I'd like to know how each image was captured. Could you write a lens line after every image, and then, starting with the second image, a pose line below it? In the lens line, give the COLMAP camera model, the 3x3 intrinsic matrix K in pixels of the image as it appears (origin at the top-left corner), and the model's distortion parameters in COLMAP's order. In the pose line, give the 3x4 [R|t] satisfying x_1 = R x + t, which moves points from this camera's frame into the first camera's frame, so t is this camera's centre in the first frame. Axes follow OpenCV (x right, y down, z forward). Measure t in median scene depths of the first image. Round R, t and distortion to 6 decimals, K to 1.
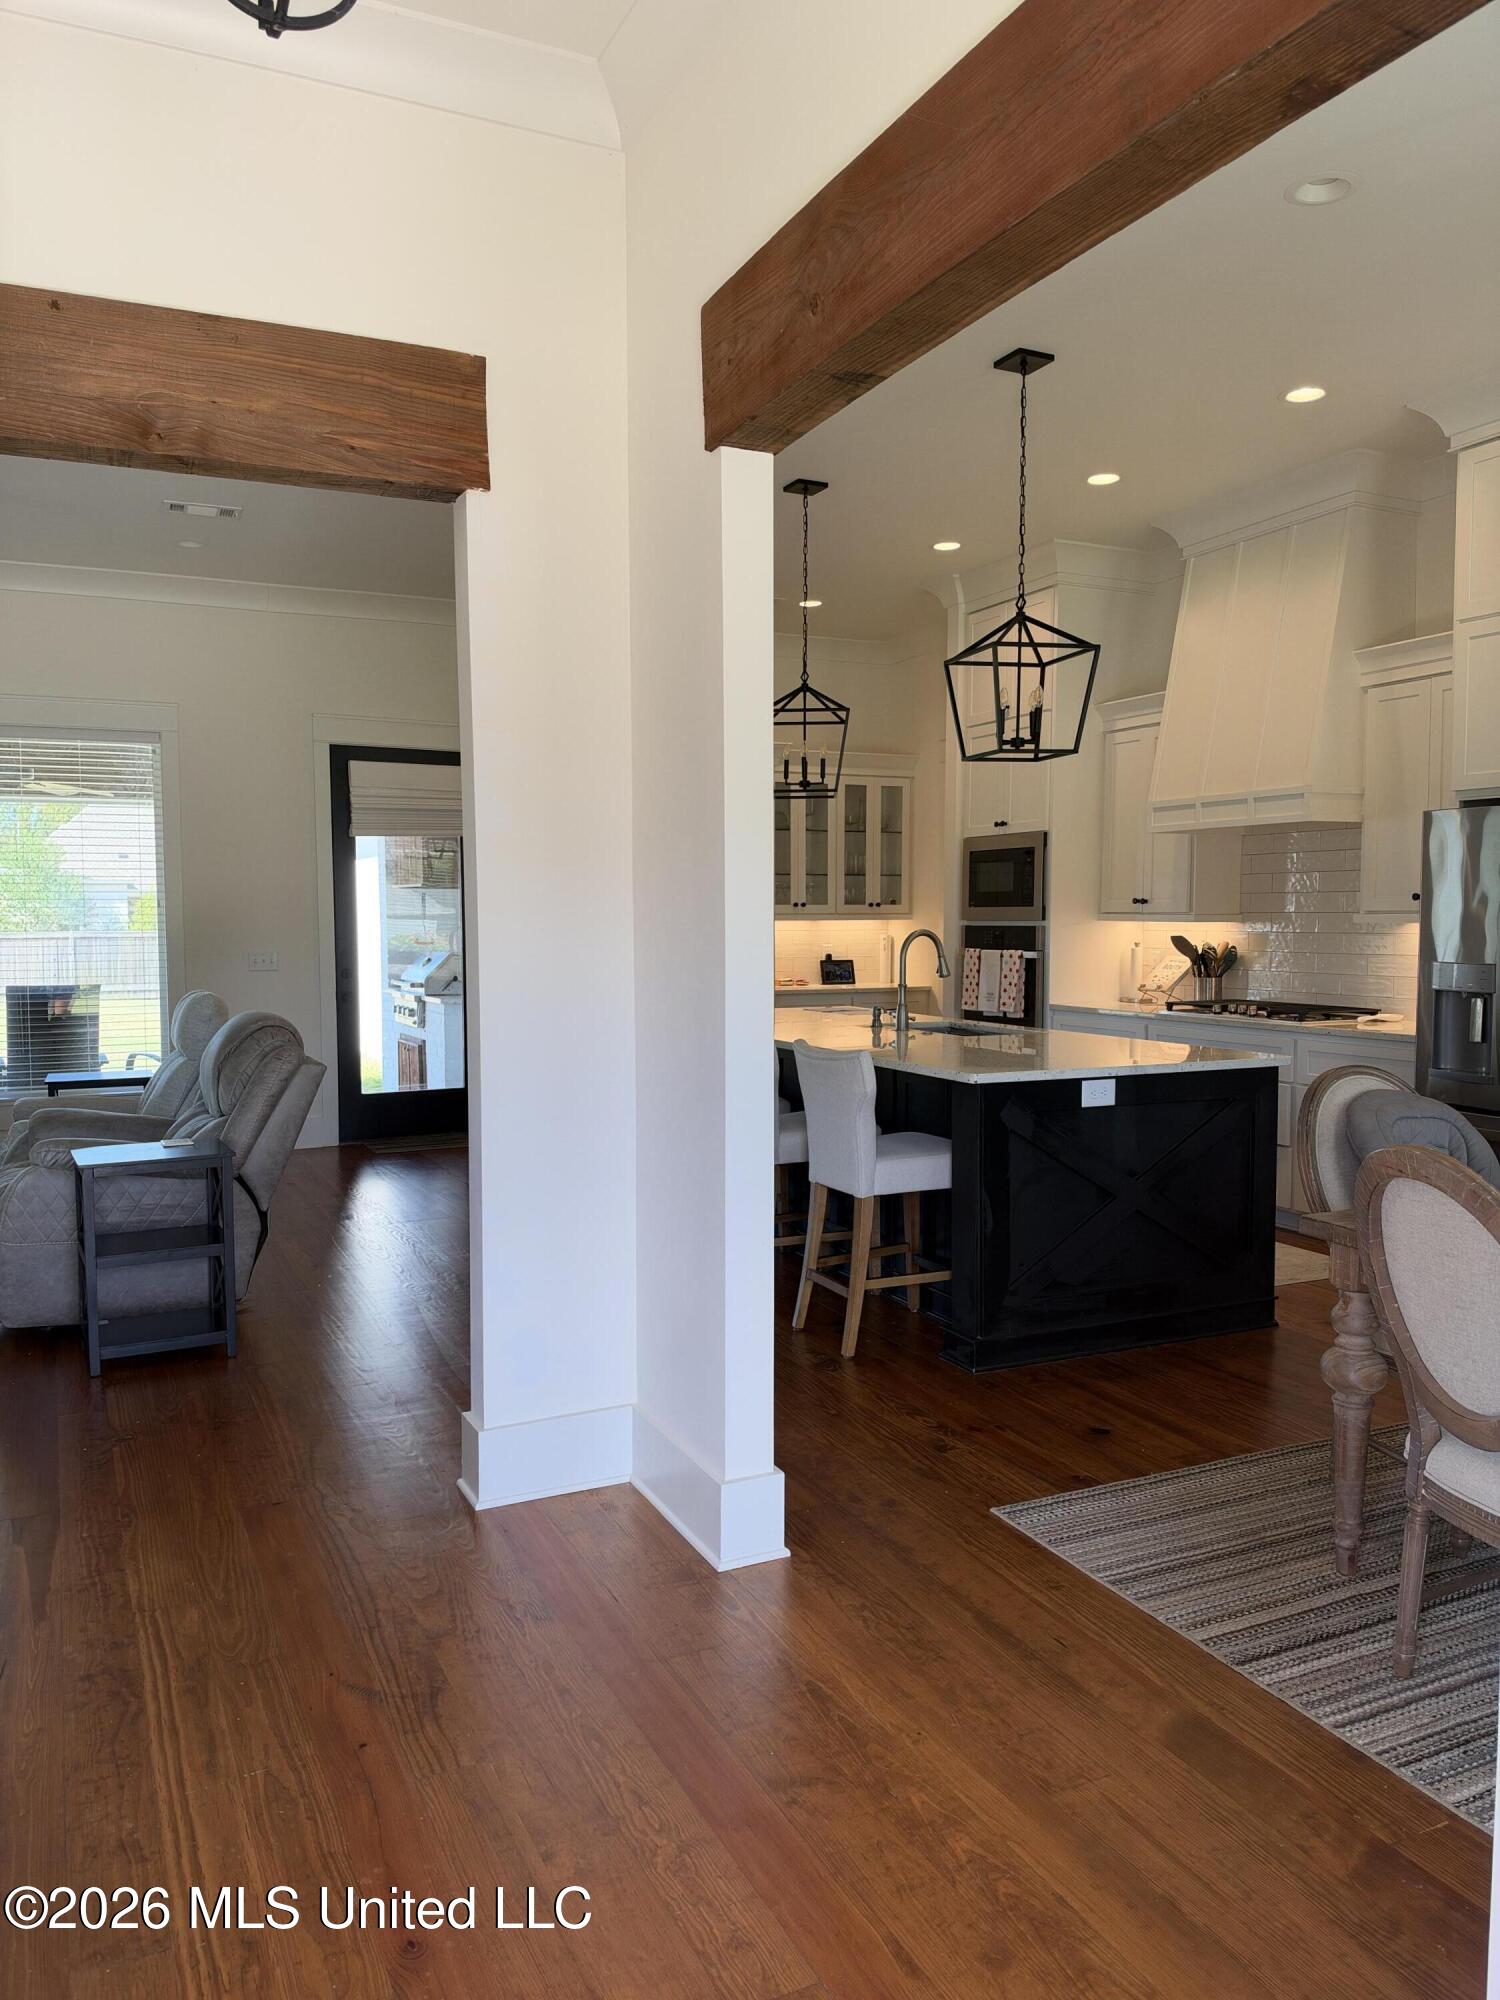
lens RADIAL K [[1441.2, 0, 724.1], [0, 1441.2, 1002.0], [0, 0, 1]] dist [0.179901, -0.323578]
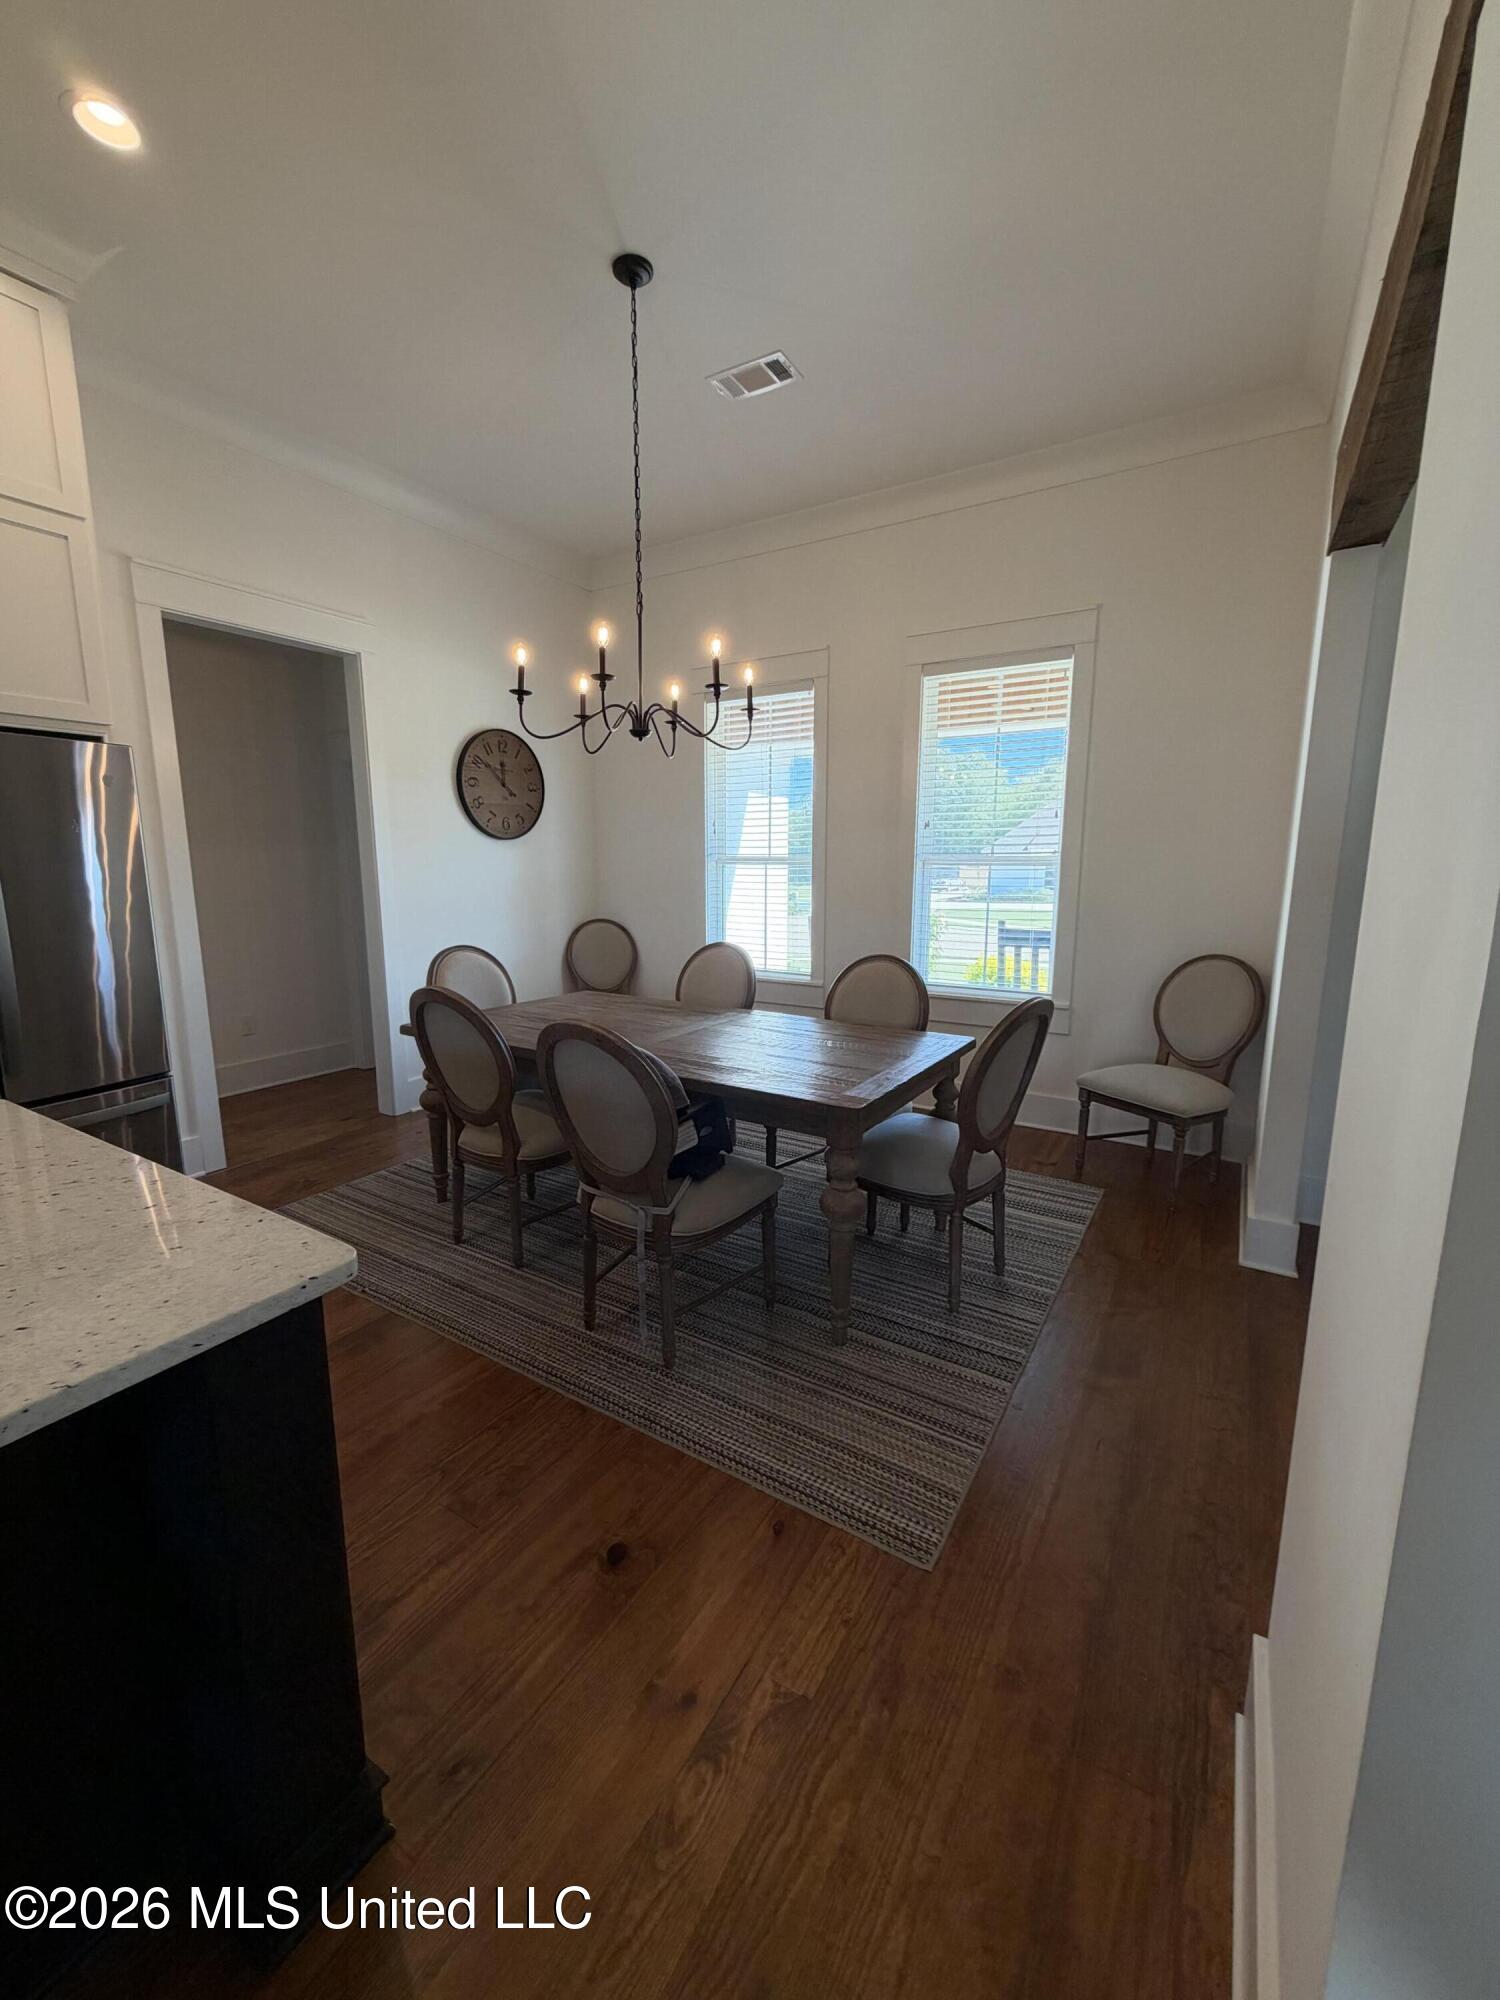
lens RADIAL K [[796.9, 0, 757.1], [0, 796.9, 997.7], [0, 0, 1]] dist [0.009495, -0.000070]
pose [[-0.564395, -0.145011, 0.812668, -0.043748], [0.041181, 0.978279, 0.203162, -0.039329], [-0.824477, 0.148130, -0.546164, 0.587074]]
